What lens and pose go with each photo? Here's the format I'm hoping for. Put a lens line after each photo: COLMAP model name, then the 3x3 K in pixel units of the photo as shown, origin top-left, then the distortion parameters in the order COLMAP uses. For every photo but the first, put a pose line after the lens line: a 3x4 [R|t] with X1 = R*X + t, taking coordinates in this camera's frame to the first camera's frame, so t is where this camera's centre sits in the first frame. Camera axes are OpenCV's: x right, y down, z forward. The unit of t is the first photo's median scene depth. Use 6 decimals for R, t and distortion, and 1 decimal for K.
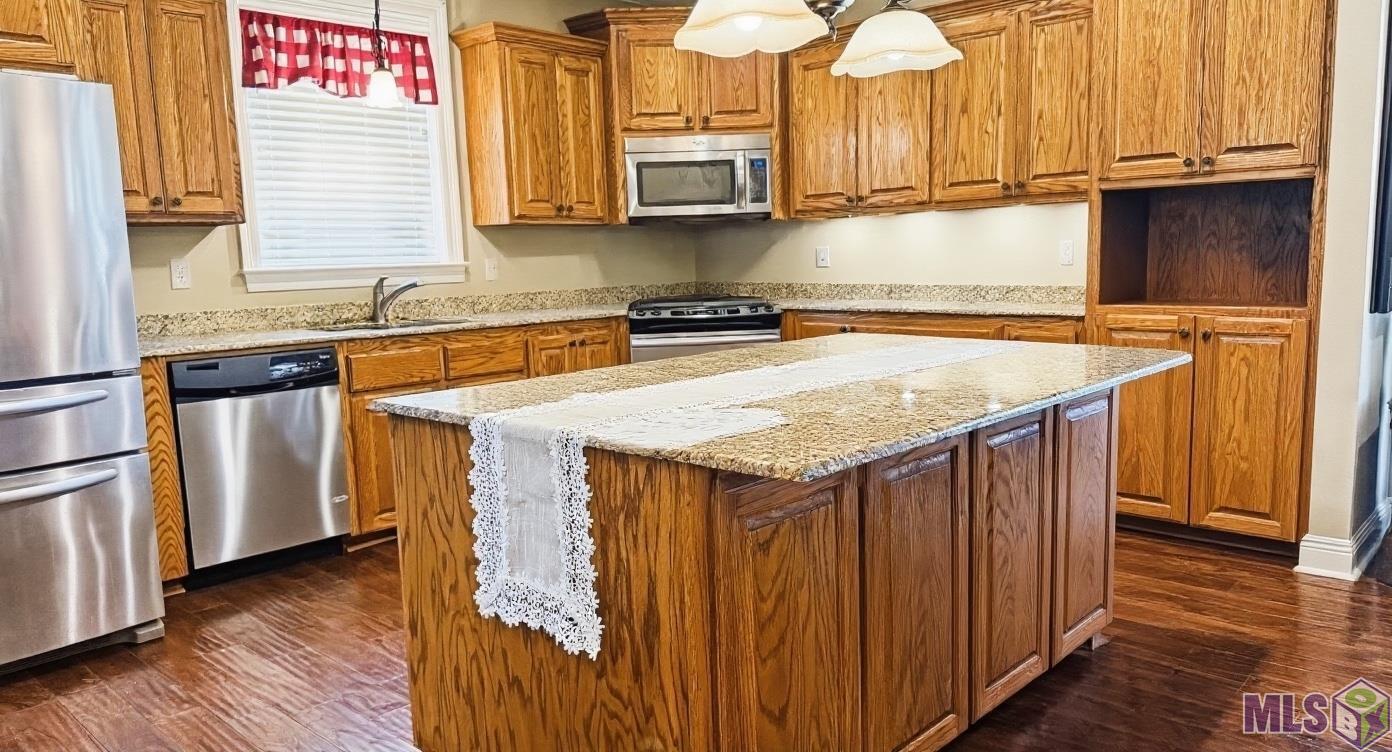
lens RADIAL K [[942.5, 0, 700.3], [0, 942.5, 389.1], [0, 0, 1]] dist [0.038941, -0.040898]
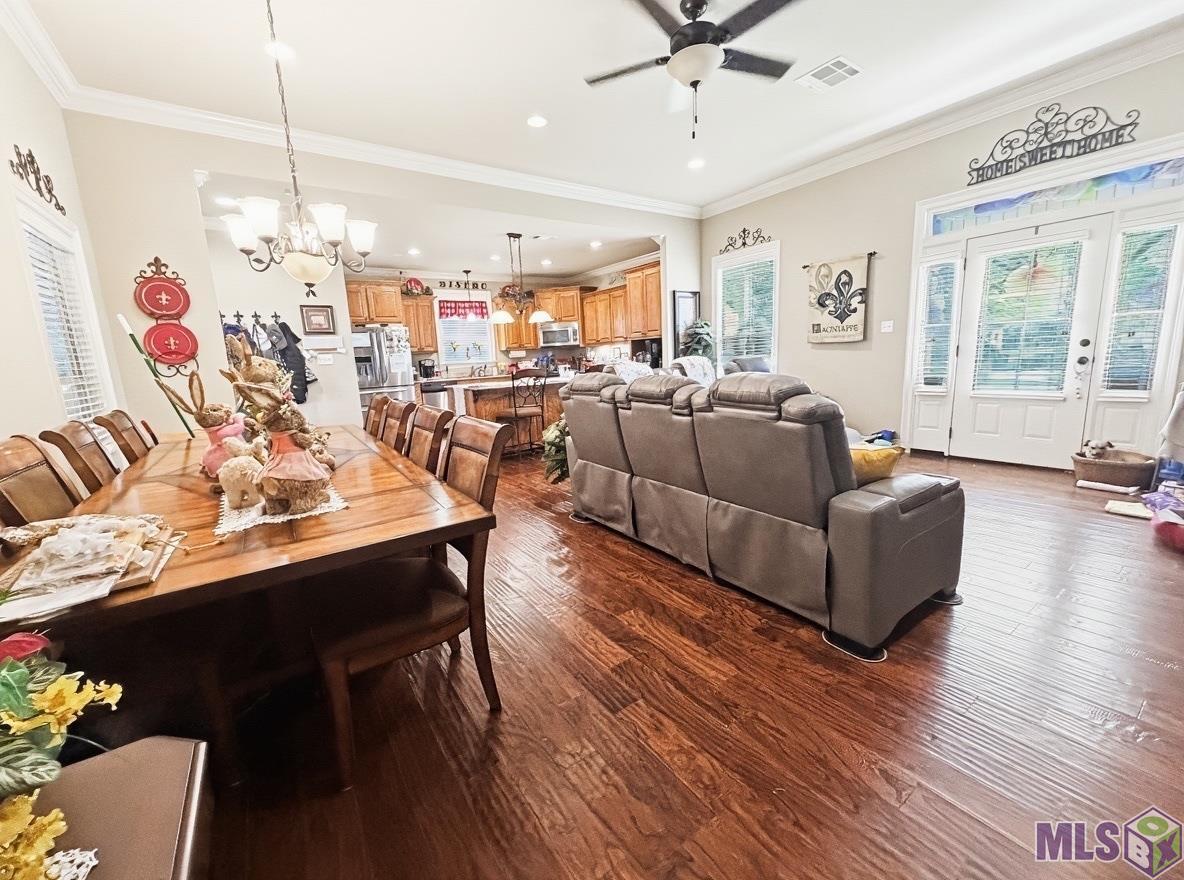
lens RADIAL K [[467.3, 0, 591.7], [0, 467.3, 433.4], [0, 0, 1]] dist [0.002634, -0.000173]
pose [[0.981472, 0.010458, -0.191320, 0.590033], [-0.005143, 0.999587, 0.028257, 0.121451], [0.191537, -0.026750, 0.981121, -0.918804]]
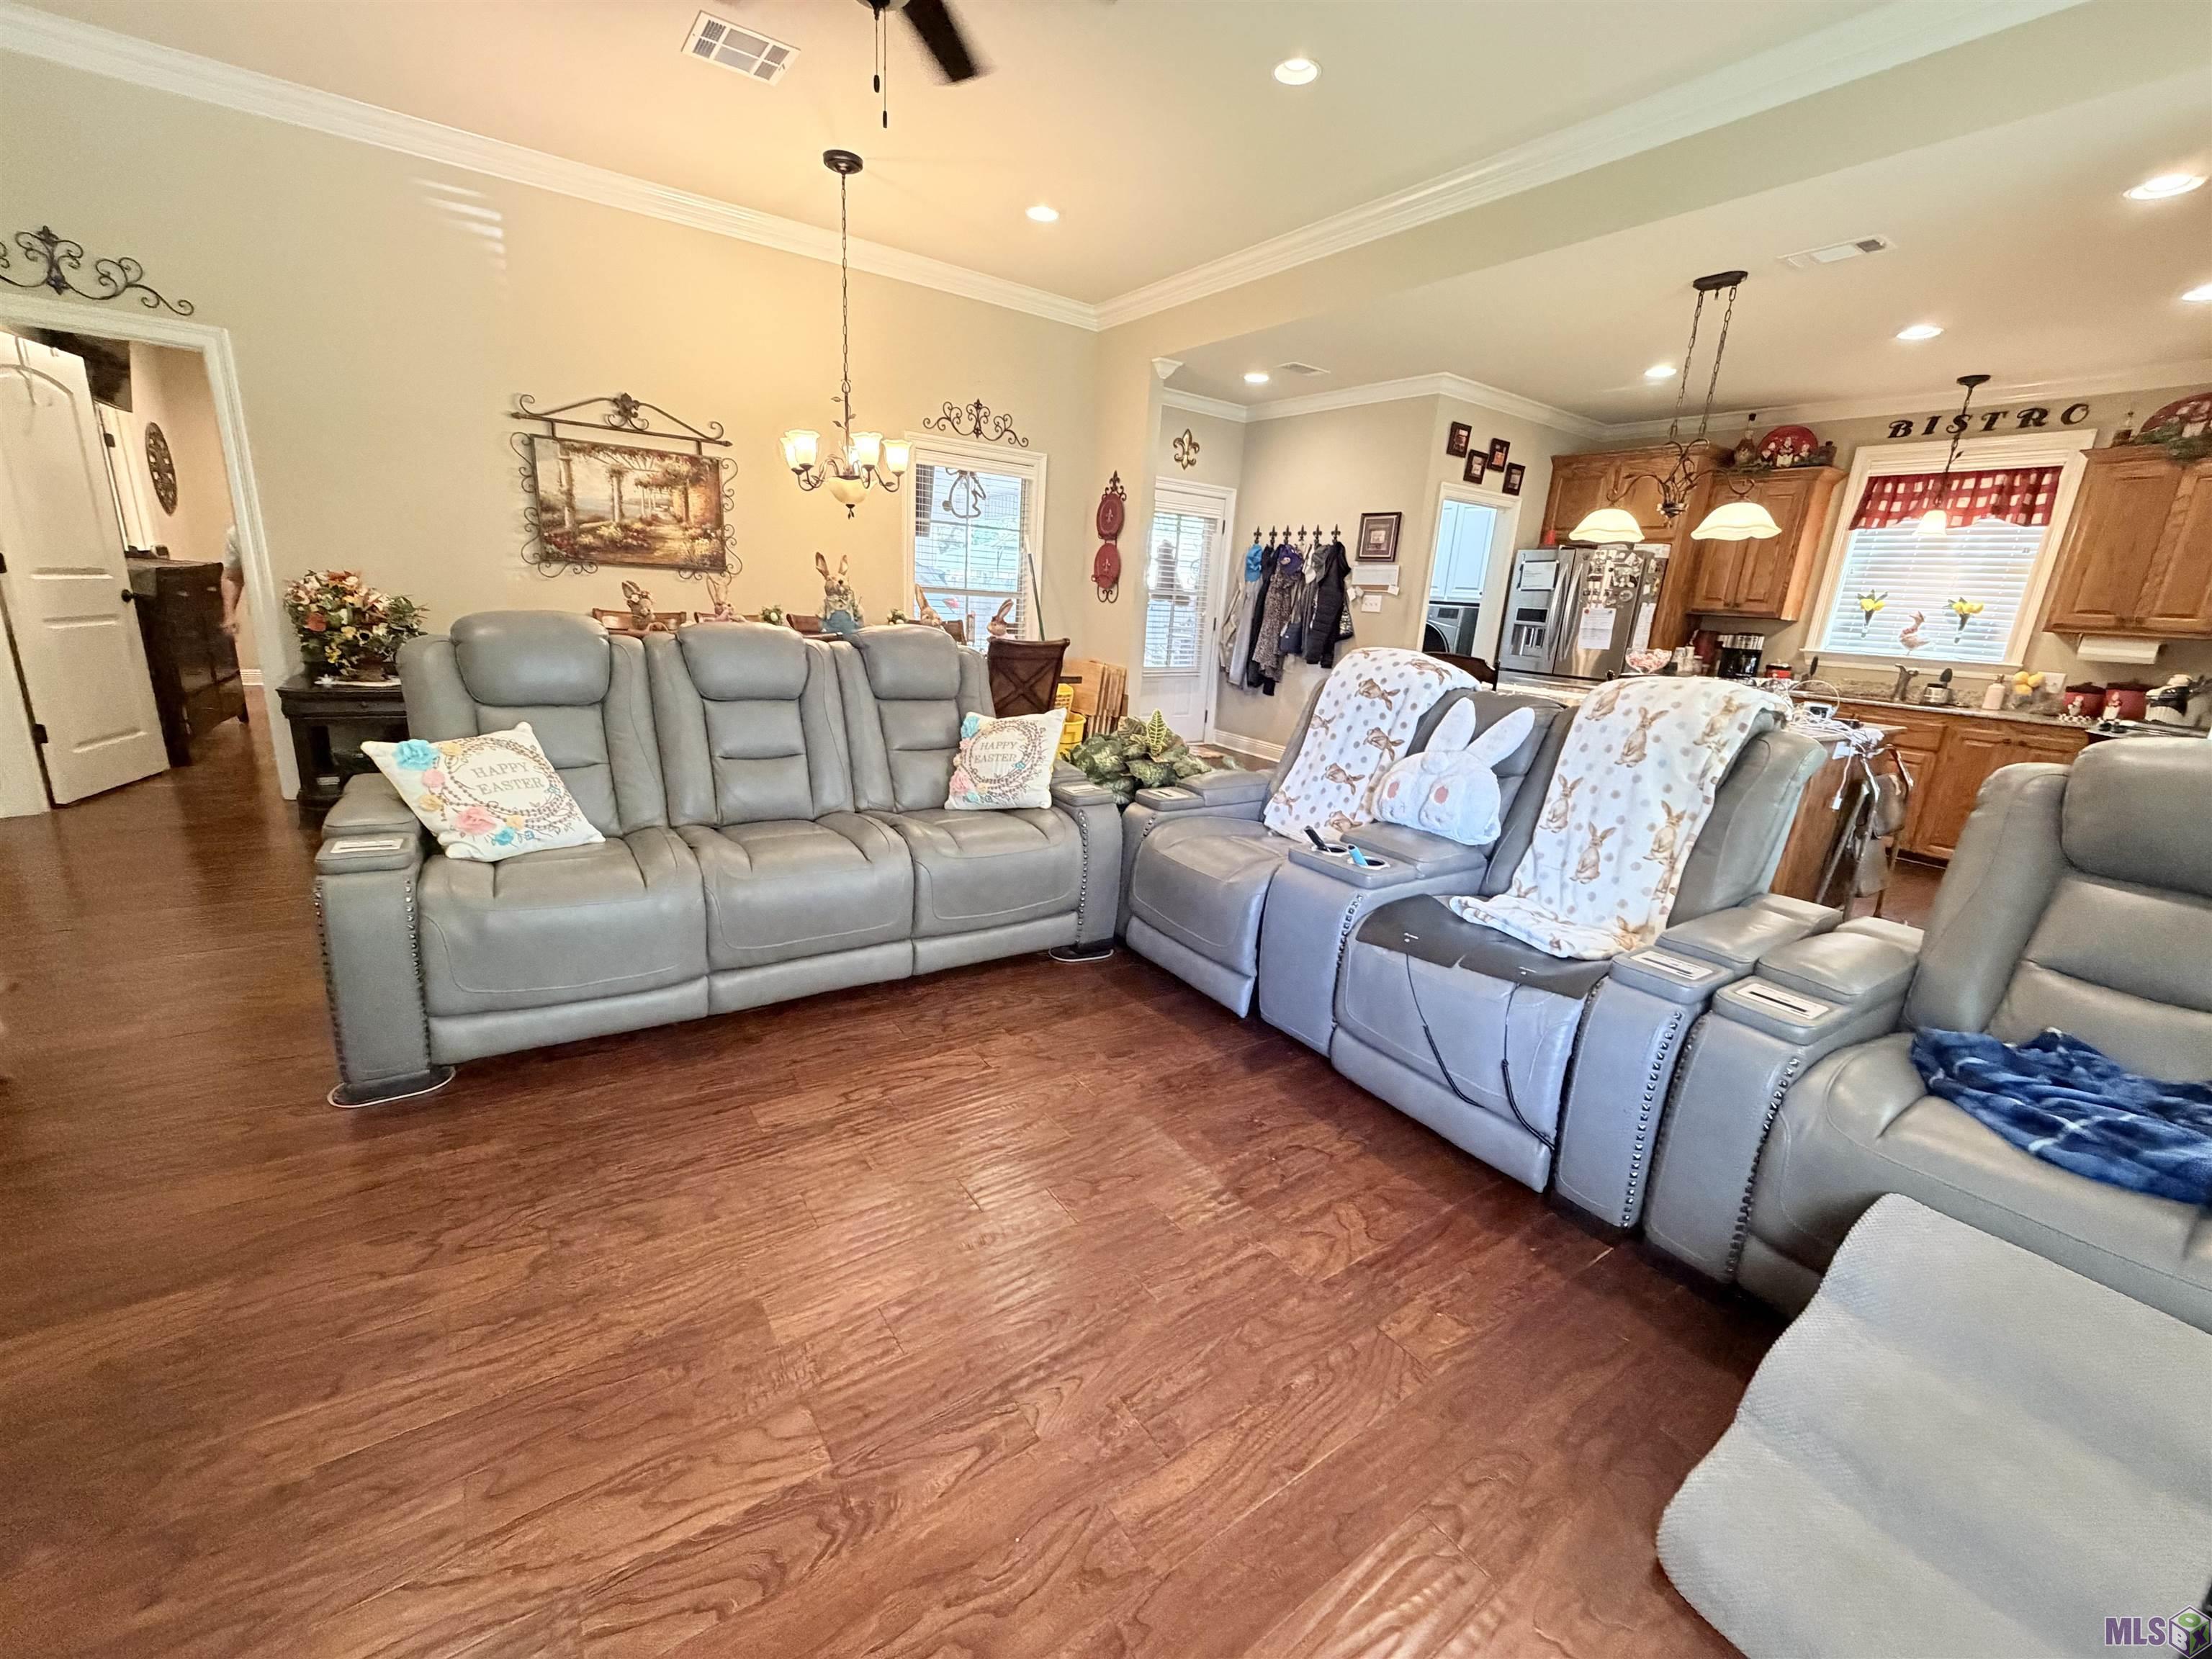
lens RADIAL K [[873.1, 0, 1096.6], [0, 873.1, 821.9], [0, 0, 1]] dist [0.002634, -0.000173]
pose [[-0.181648, 0.264564, -0.947106, 1.260409], [-0.199740, 0.933125, 0.298967, -0.063919], [0.962865, 0.243482, -0.116656, 0.125244]]
